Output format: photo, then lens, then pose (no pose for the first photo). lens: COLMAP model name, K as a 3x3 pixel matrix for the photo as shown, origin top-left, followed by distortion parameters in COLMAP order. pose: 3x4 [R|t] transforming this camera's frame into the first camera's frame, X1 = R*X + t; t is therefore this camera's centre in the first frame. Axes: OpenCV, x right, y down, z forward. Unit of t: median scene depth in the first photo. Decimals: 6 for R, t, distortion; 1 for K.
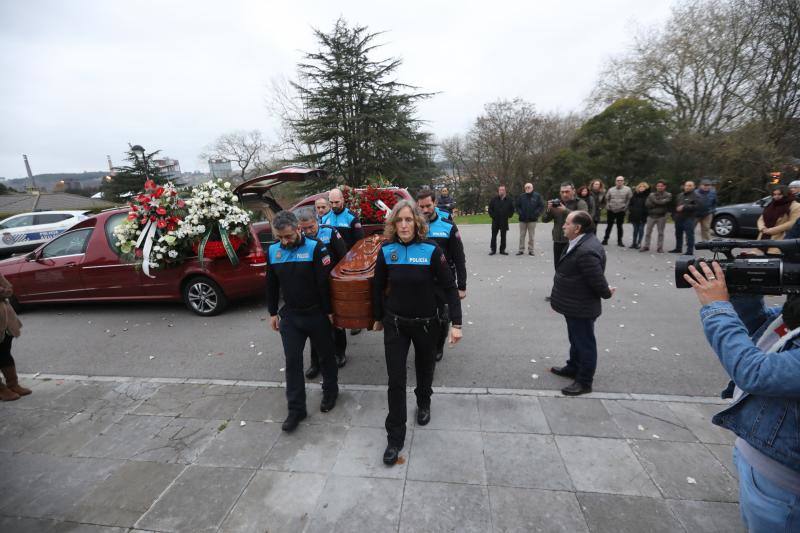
lens RADIAL K [[356.1, 0, 397.9], [0, 356.1, 266.4], [0, 0, 1]] dist [0.001969, -0.000344]
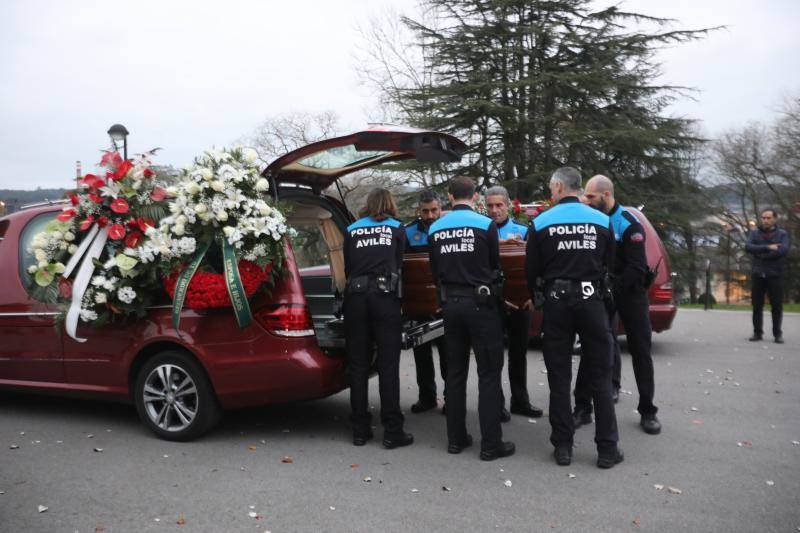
lens RADIAL K [[772.7, 0, 397.8], [0, 772.7, 258.4], [0, 0, 1]] dist [-0.005268, -0.004700]
pose [[0.963581, 0.048565, -0.262968, -0.019905], [-0.096662, 0.980135, -0.173180, 0.059019], [0.249334, 0.192292, 0.949134, 0.110091]]
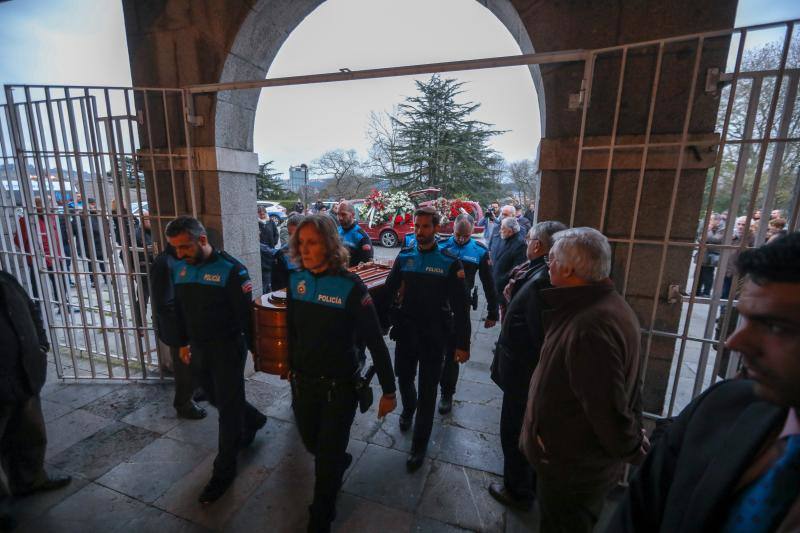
lens RADIAL K [[356.1, 0, 397.9], [0, 356.1, 266.4], [0, 0, 1]] dist [0.001969, -0.000344]
pose [[0.981874, 0.100367, -0.160781, -0.091084], [-0.107341, 0.993597, -0.035269, 0.355649], [0.156212, 0.051888, 0.986360, -1.374690]]
